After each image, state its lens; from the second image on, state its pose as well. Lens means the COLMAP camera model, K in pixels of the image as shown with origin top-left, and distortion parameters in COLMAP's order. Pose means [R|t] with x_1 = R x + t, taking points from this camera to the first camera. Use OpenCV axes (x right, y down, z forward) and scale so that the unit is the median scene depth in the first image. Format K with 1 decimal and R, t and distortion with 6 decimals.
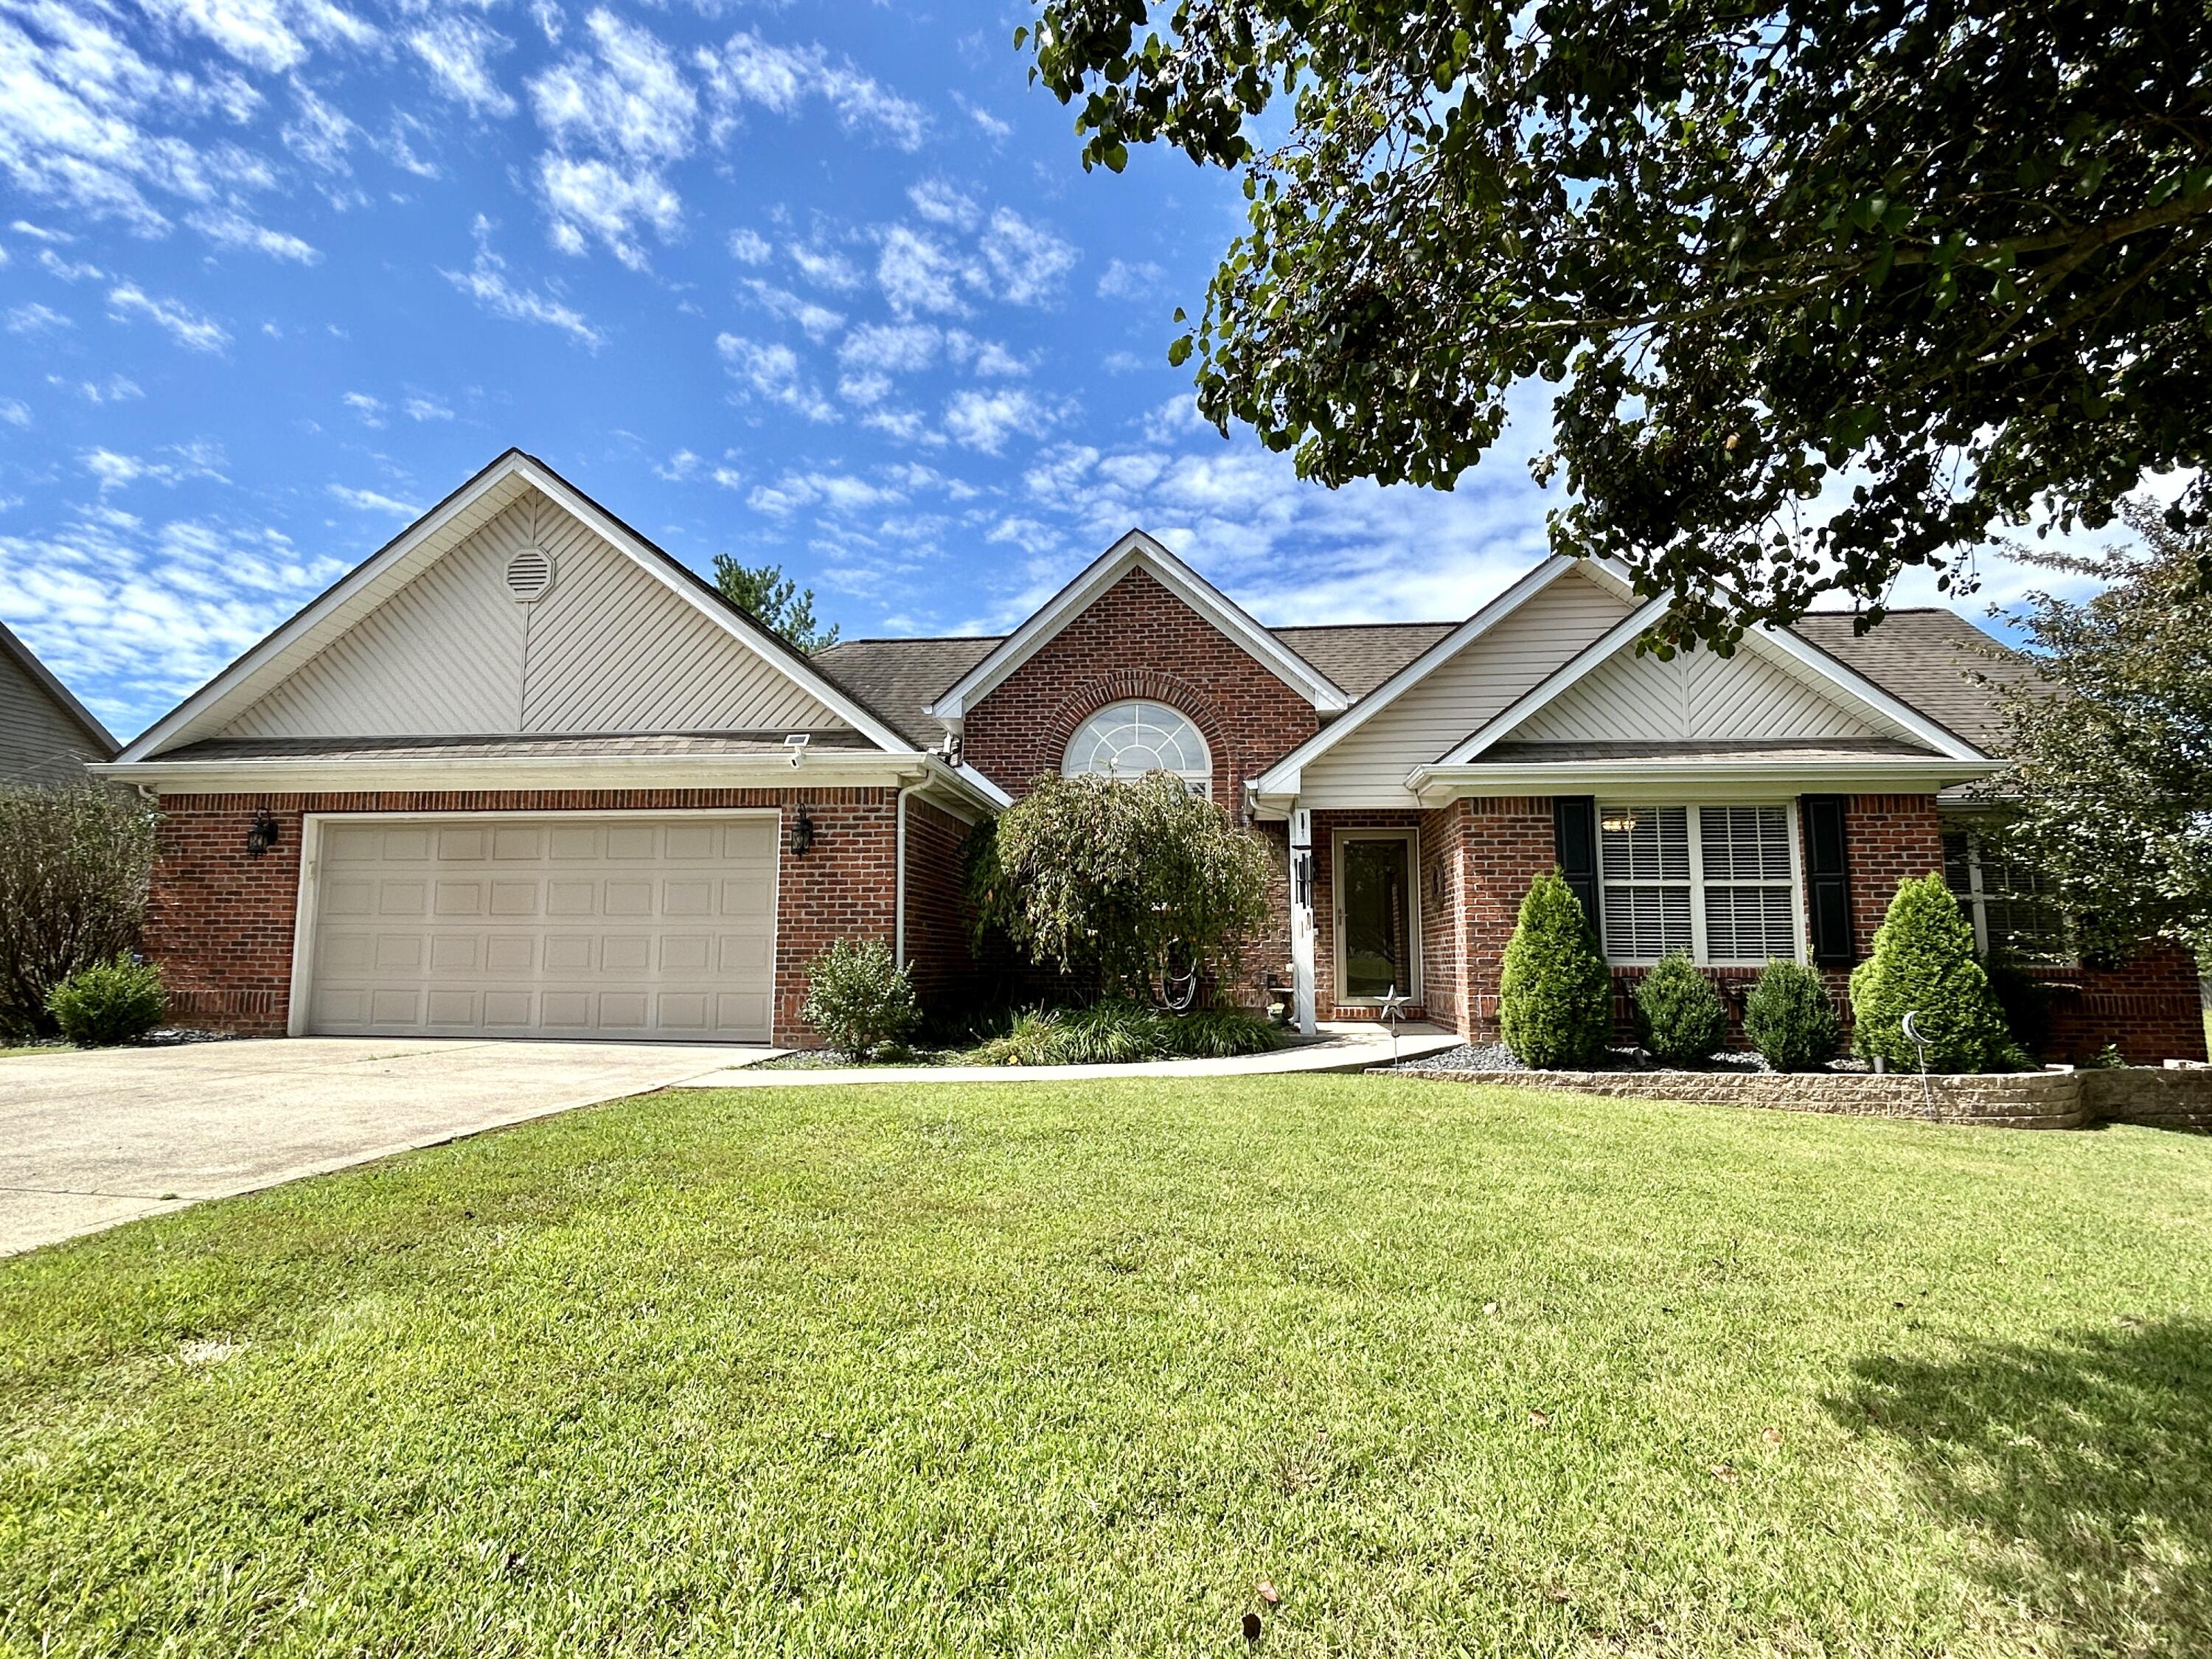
lens RADIAL K [[1205.9, 0, 1093.8], [0, 1205.9, 811.5], [0, 0, 1]] dist [-0.006330, 0.001665]
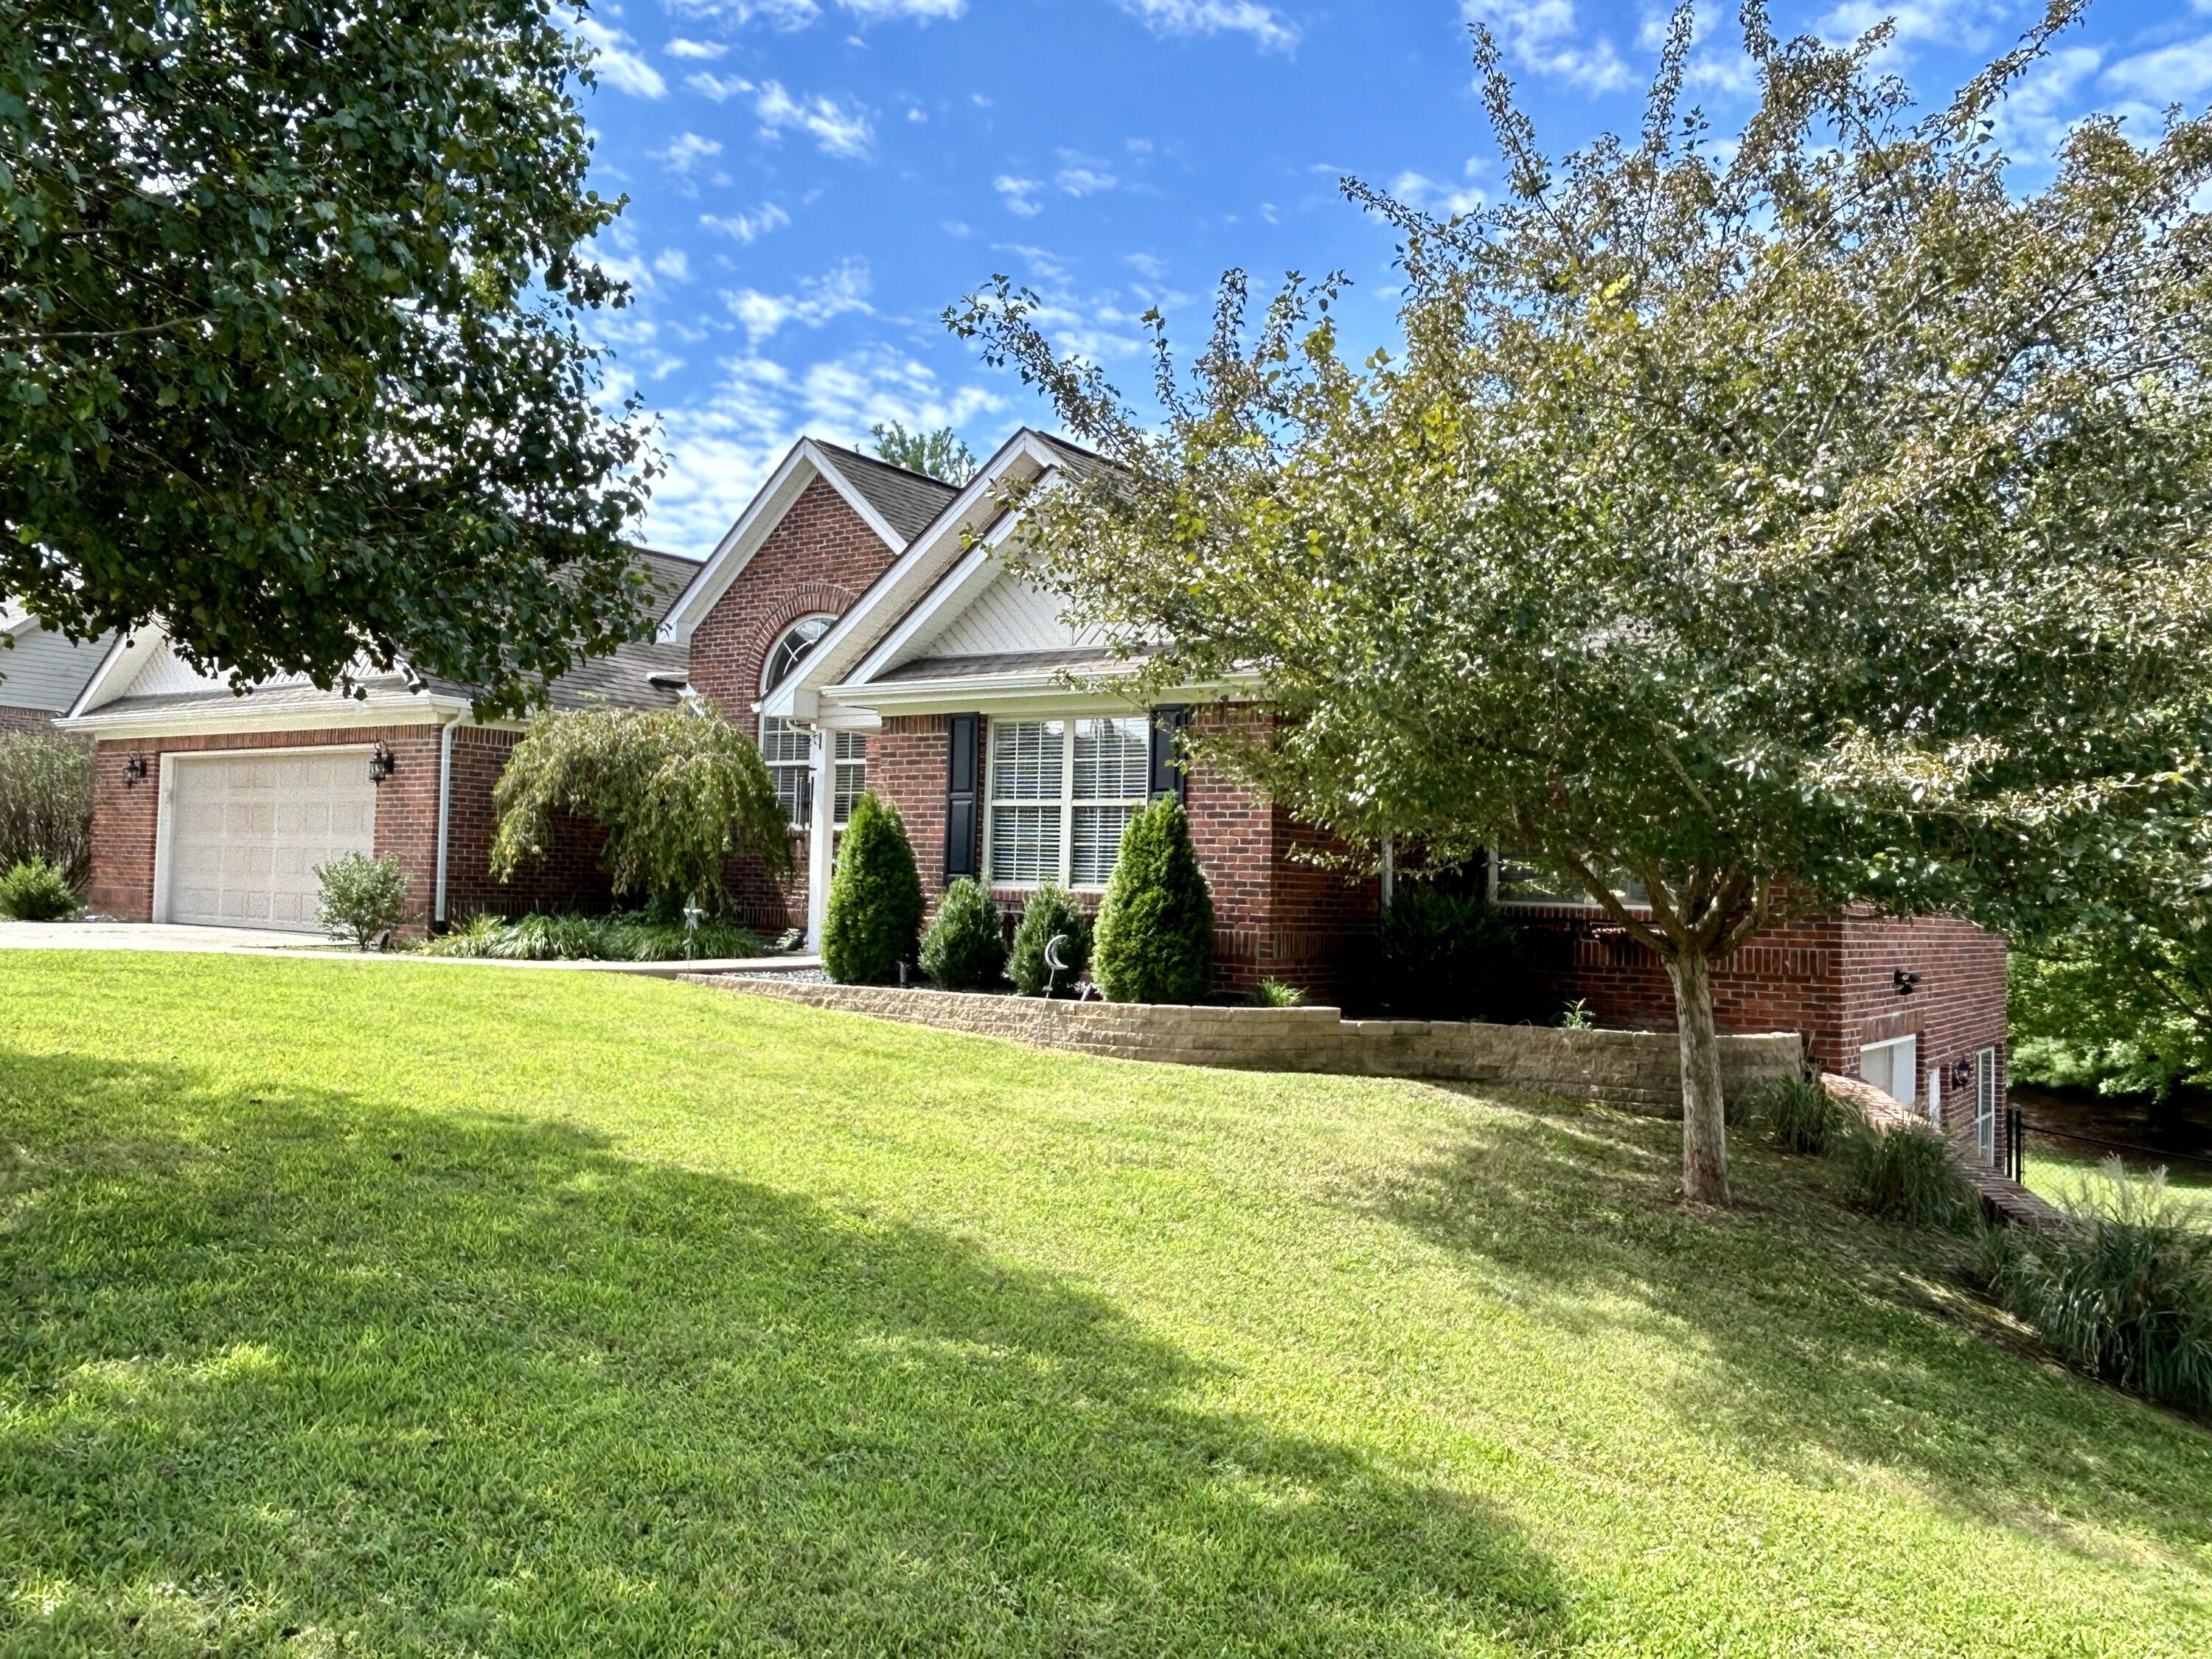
lens RADIAL K [[1775.1, 0, 1073.1], [0, 1775.1, 823.4], [0, 0, 1]] dist [-0.005827, -0.004778]
pose [[0.874399, 0.001831, -0.485204, 1.184393], [0.035598, 0.997056, 0.067914, -0.018211], [0.483900, -0.076656, 0.871759, -0.204667]]
